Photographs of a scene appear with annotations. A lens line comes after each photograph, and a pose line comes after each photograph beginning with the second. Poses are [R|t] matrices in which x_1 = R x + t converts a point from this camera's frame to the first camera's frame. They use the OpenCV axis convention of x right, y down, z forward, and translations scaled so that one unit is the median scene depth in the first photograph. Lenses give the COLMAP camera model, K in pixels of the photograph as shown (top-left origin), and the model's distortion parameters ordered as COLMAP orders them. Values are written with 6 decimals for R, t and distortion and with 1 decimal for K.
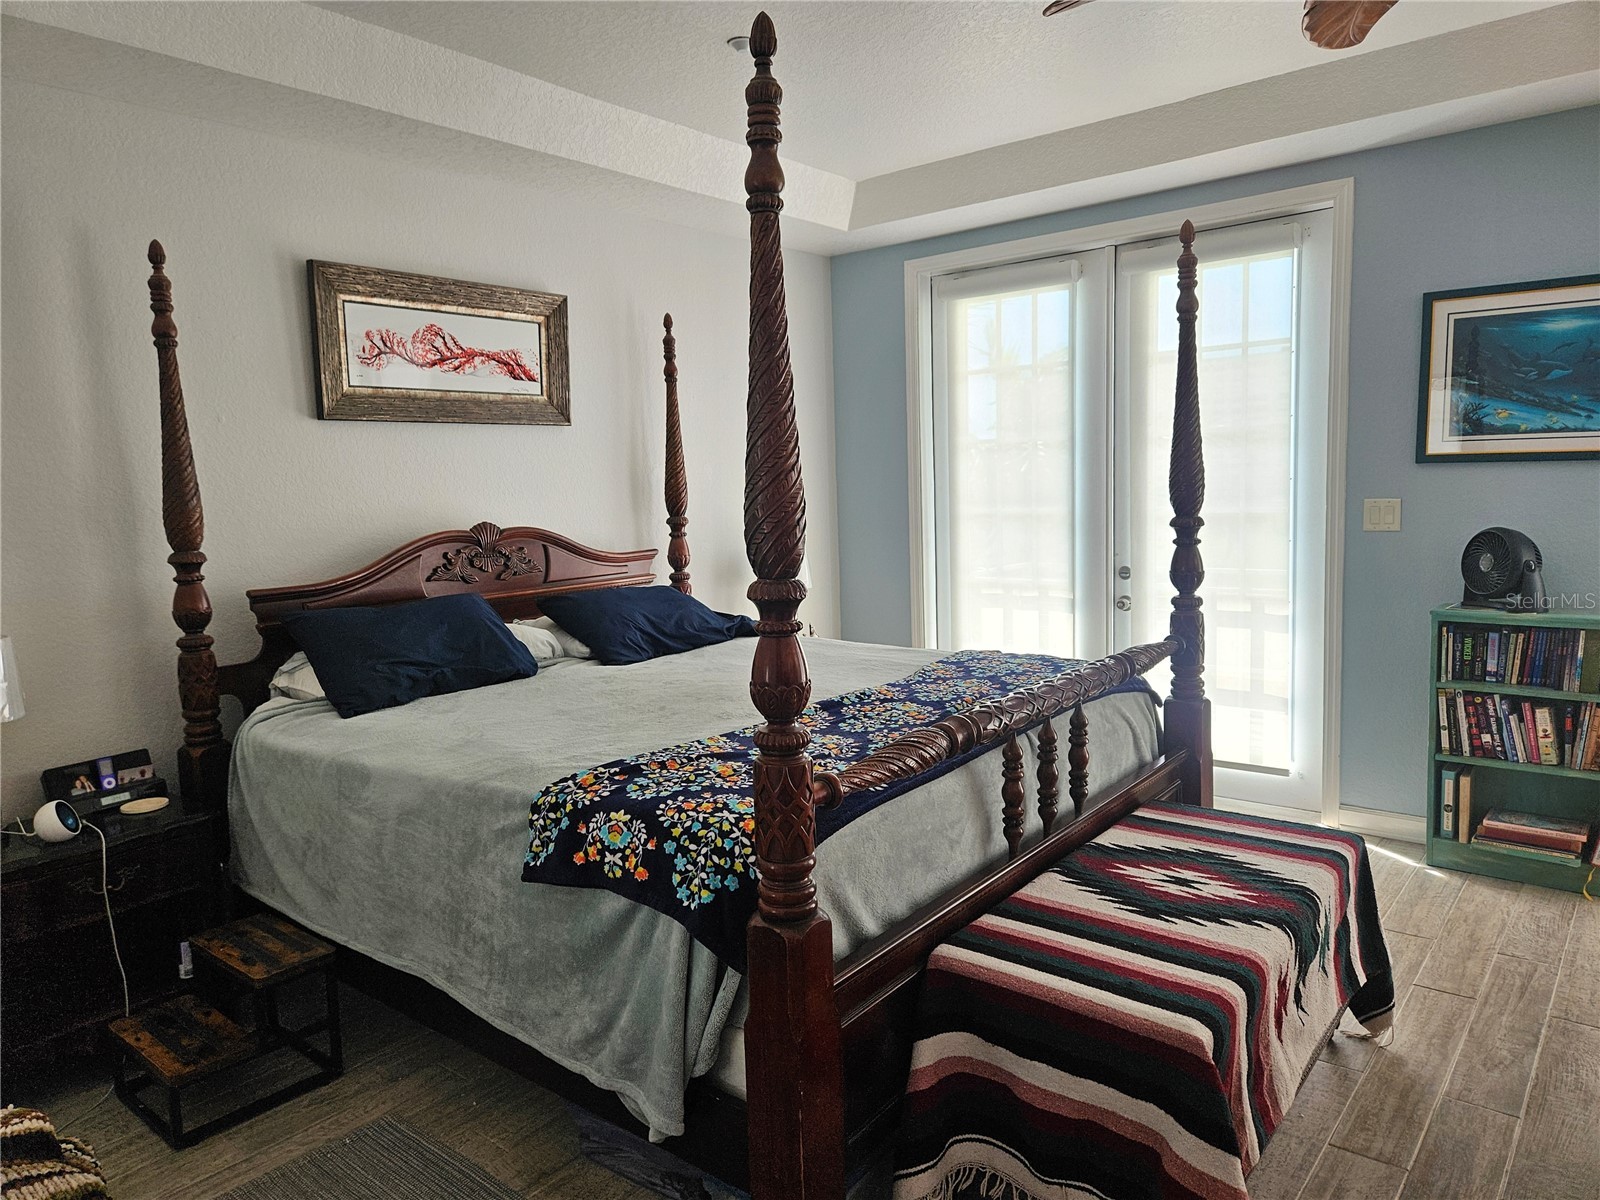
lens RADIAL K [[1077.7, 0, 796.5], [0, 1077.7, 576.5], [0, 0, 1]] dist [0.075387, -0.074465]
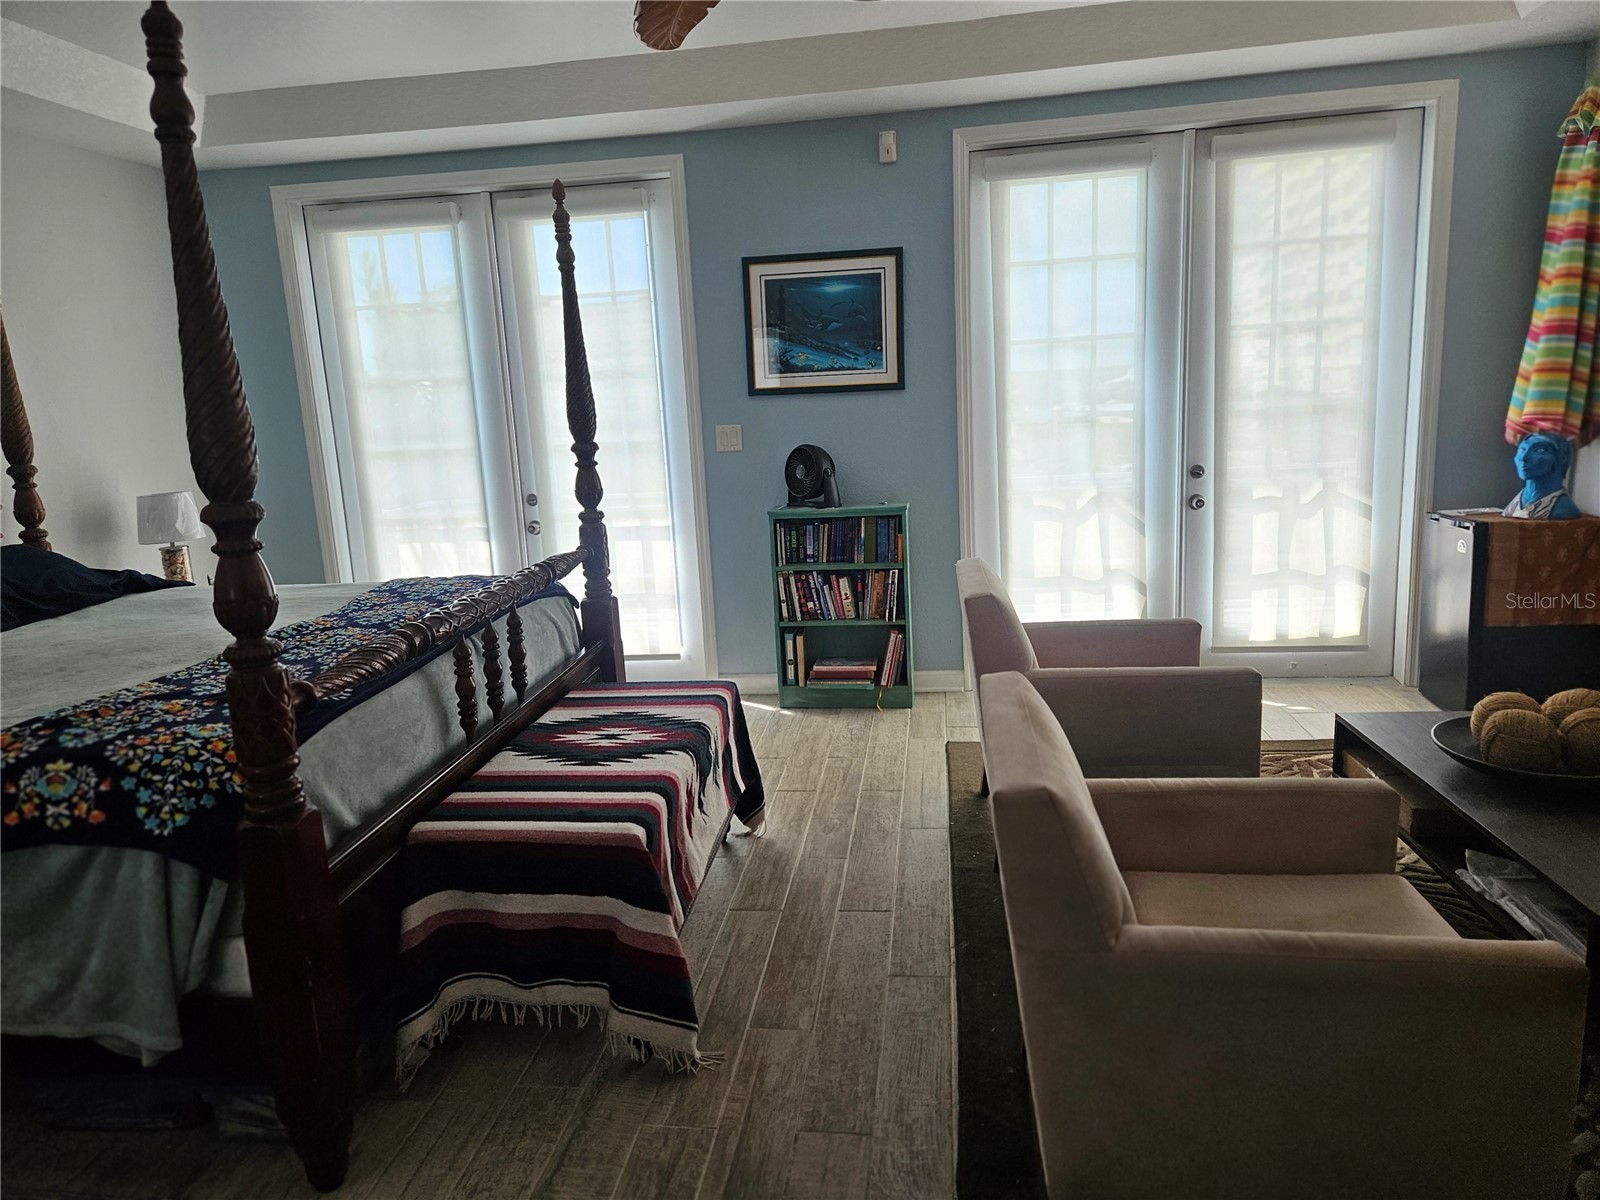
lens RADIAL K [[1052.2, 0, 801.4], [0, 1052.2, 607.3], [0, 0, 1]] dist [0.077480, -0.072461]
pose [[0.848158, -0.117270, 0.516601, -0.059940], [0.073605, 0.991818, 0.104301, 0.022410], [-0.524605, -0.050439, 0.849850, -0.115459]]
